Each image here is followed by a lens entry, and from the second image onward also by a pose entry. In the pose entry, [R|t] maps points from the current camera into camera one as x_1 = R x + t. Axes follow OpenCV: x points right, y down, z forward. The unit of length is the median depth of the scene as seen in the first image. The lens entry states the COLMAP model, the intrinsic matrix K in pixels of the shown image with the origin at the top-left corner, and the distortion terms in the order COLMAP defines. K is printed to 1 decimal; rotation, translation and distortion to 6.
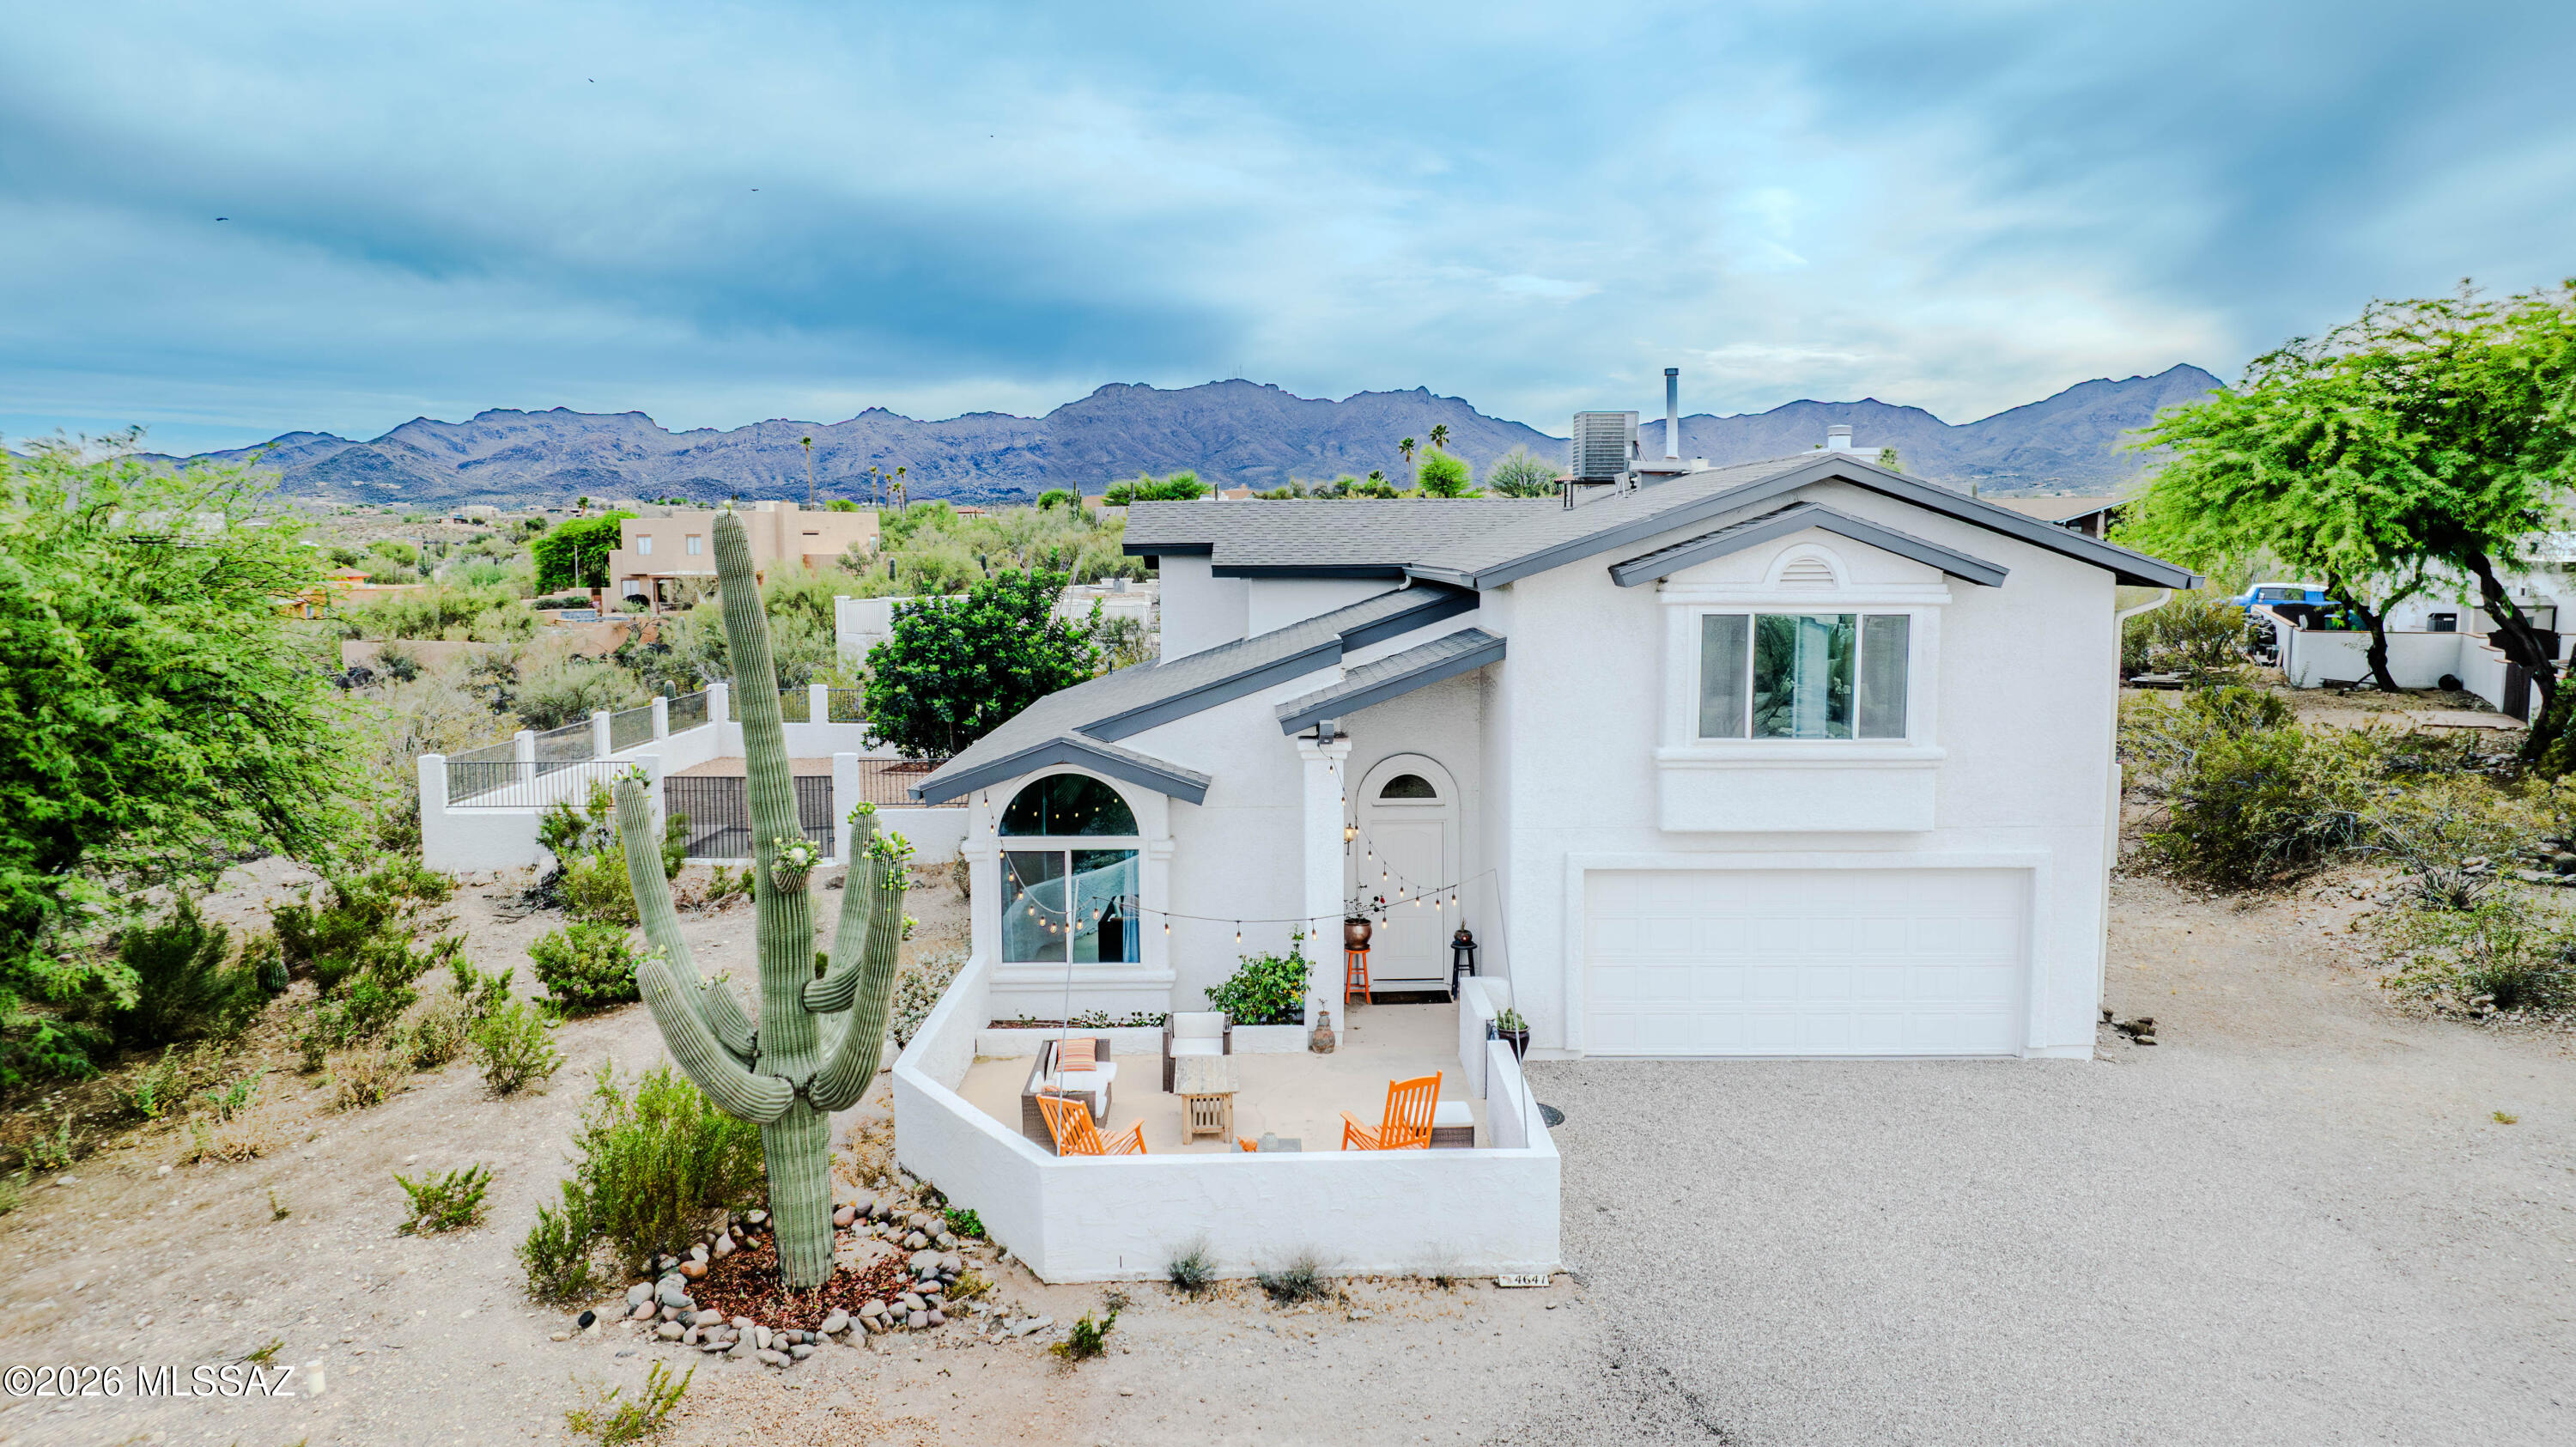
lens RADIAL K [[1803.5, 0, 1288.0], [0, 1803.5, 723.5], [0, 0, 1]] dist [-0.012931, 0.001785]
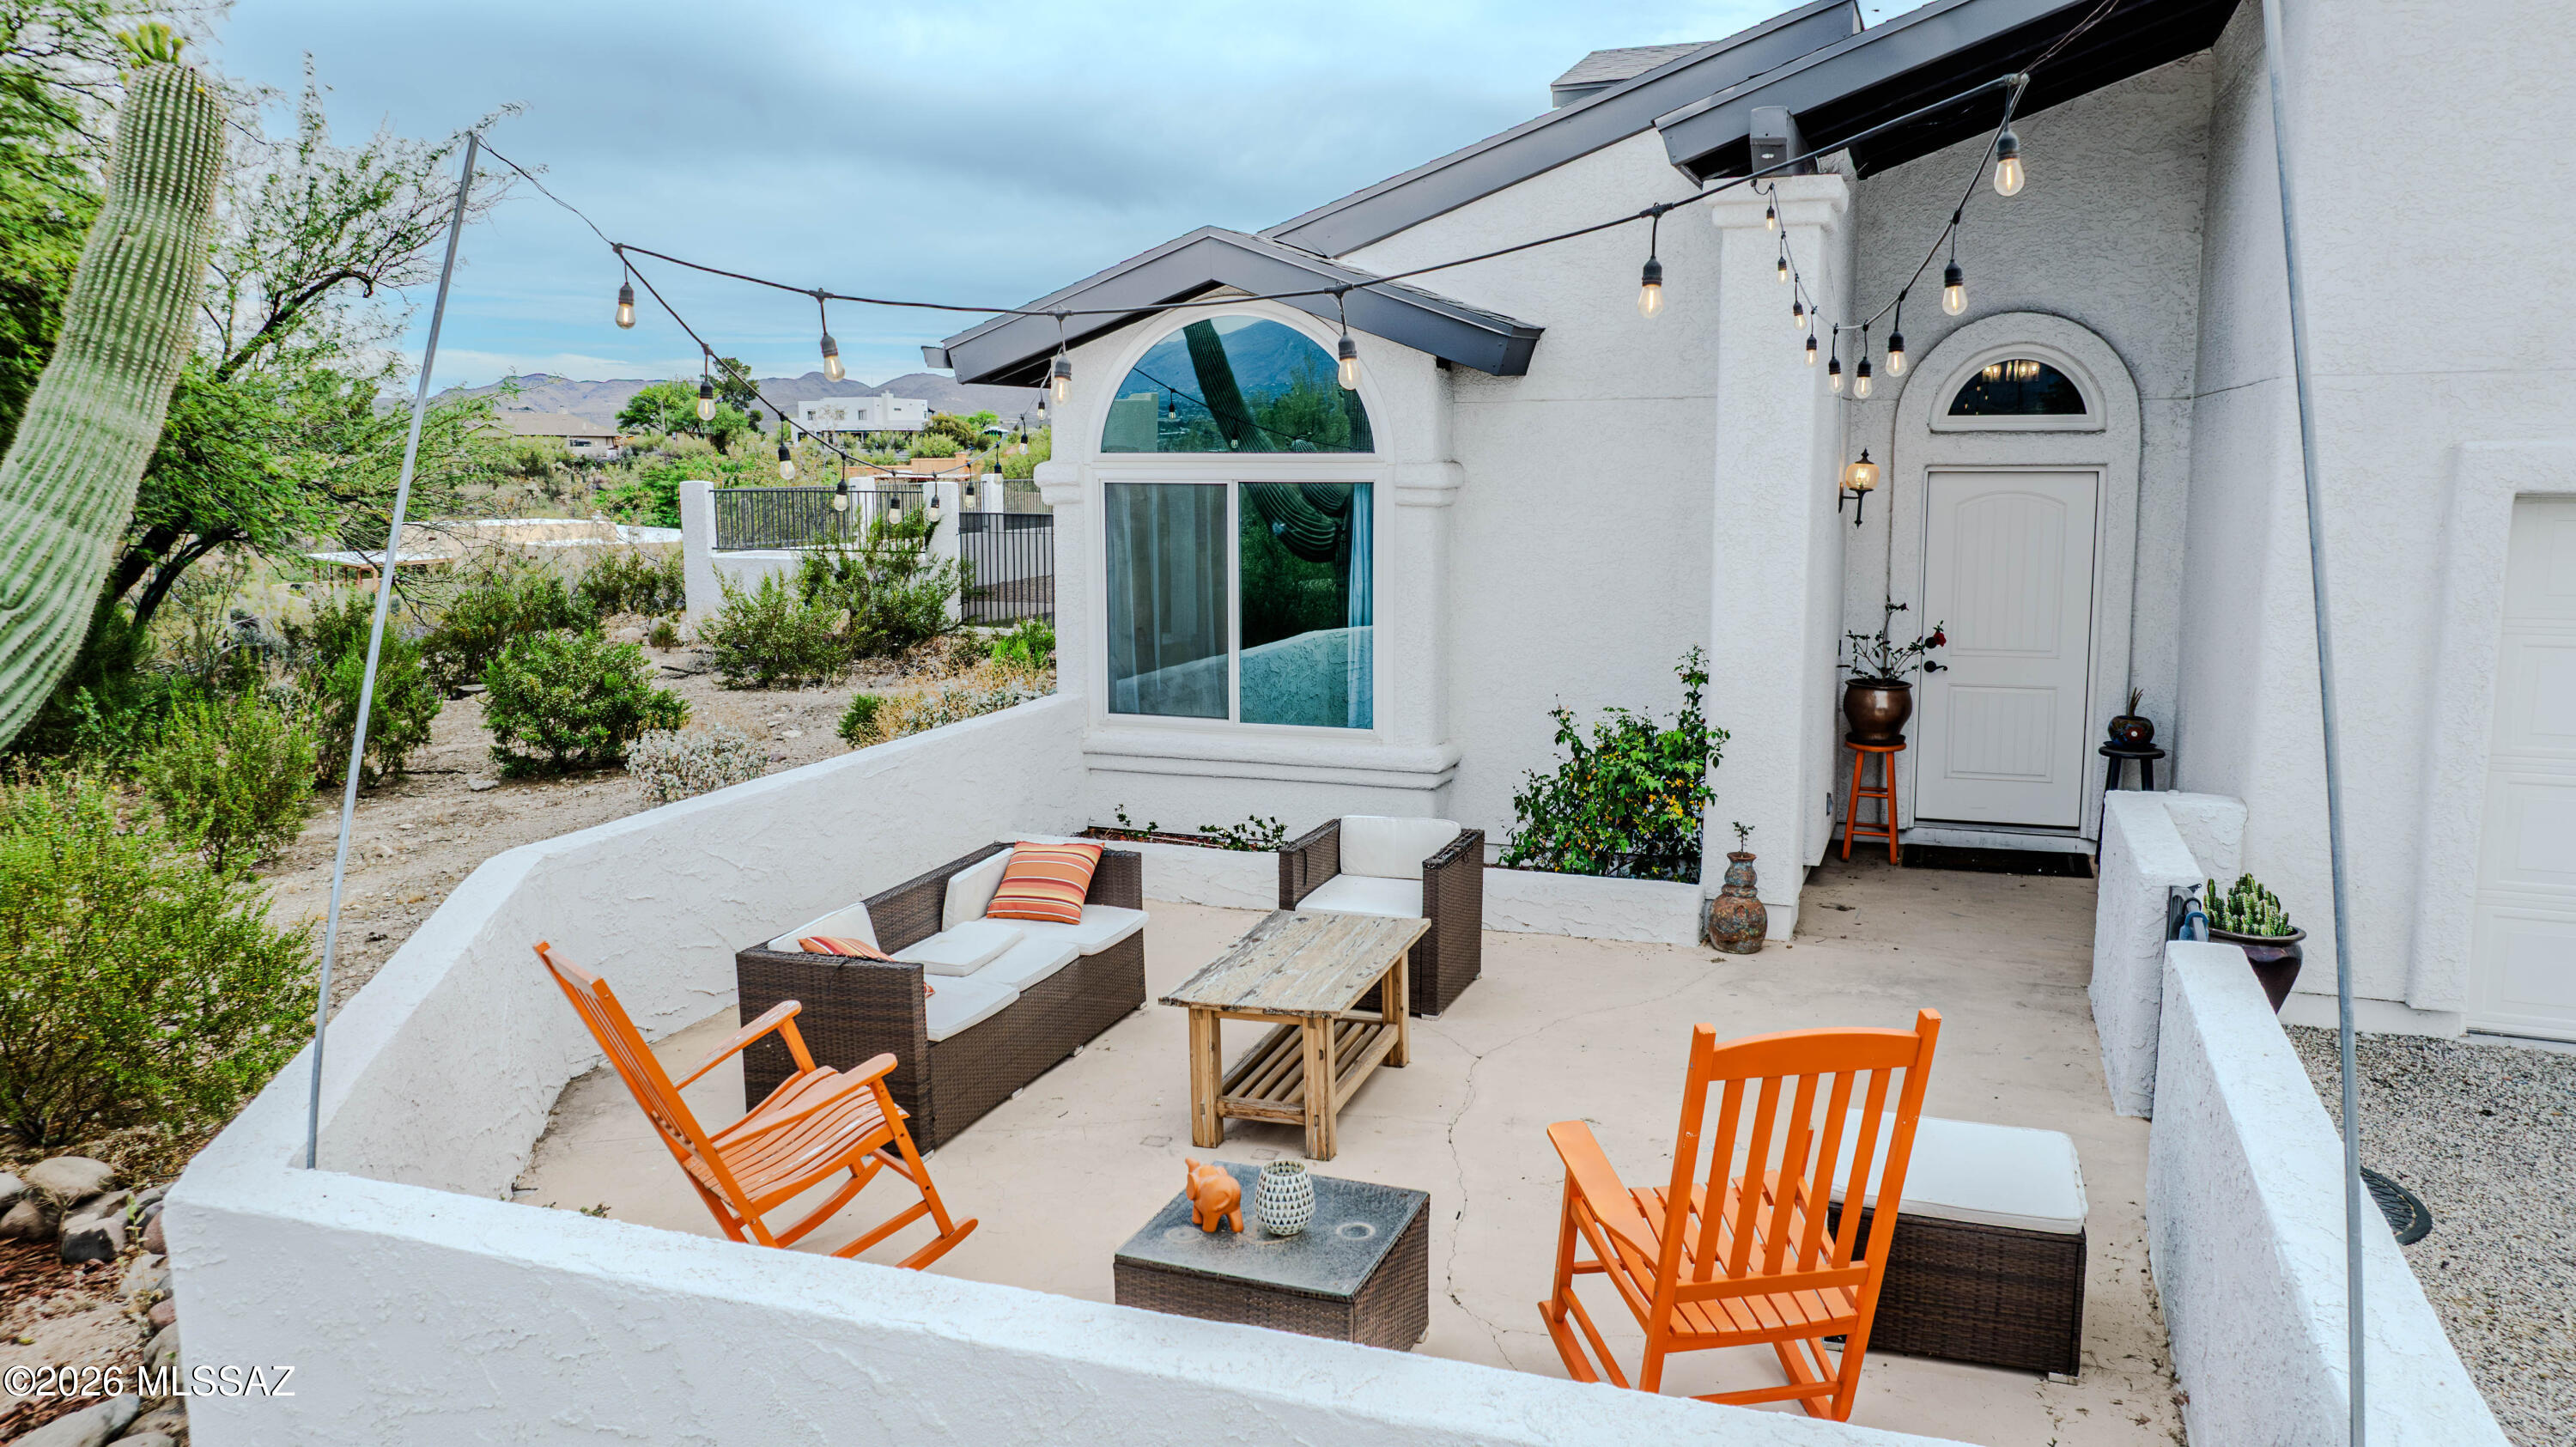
lens RADIAL K [[1803.5, 0, 1288.0], [0, 1803.5, 723.5], [0, 0, 1]] dist [-0.012931, 0.001785]
pose [[0.933609, 0.054328, -0.354151, 0.069431], [-0.037666, 0.997842, 0.053777, 0.115227], [0.356309, -0.036867, 0.933641, 0.594926]]
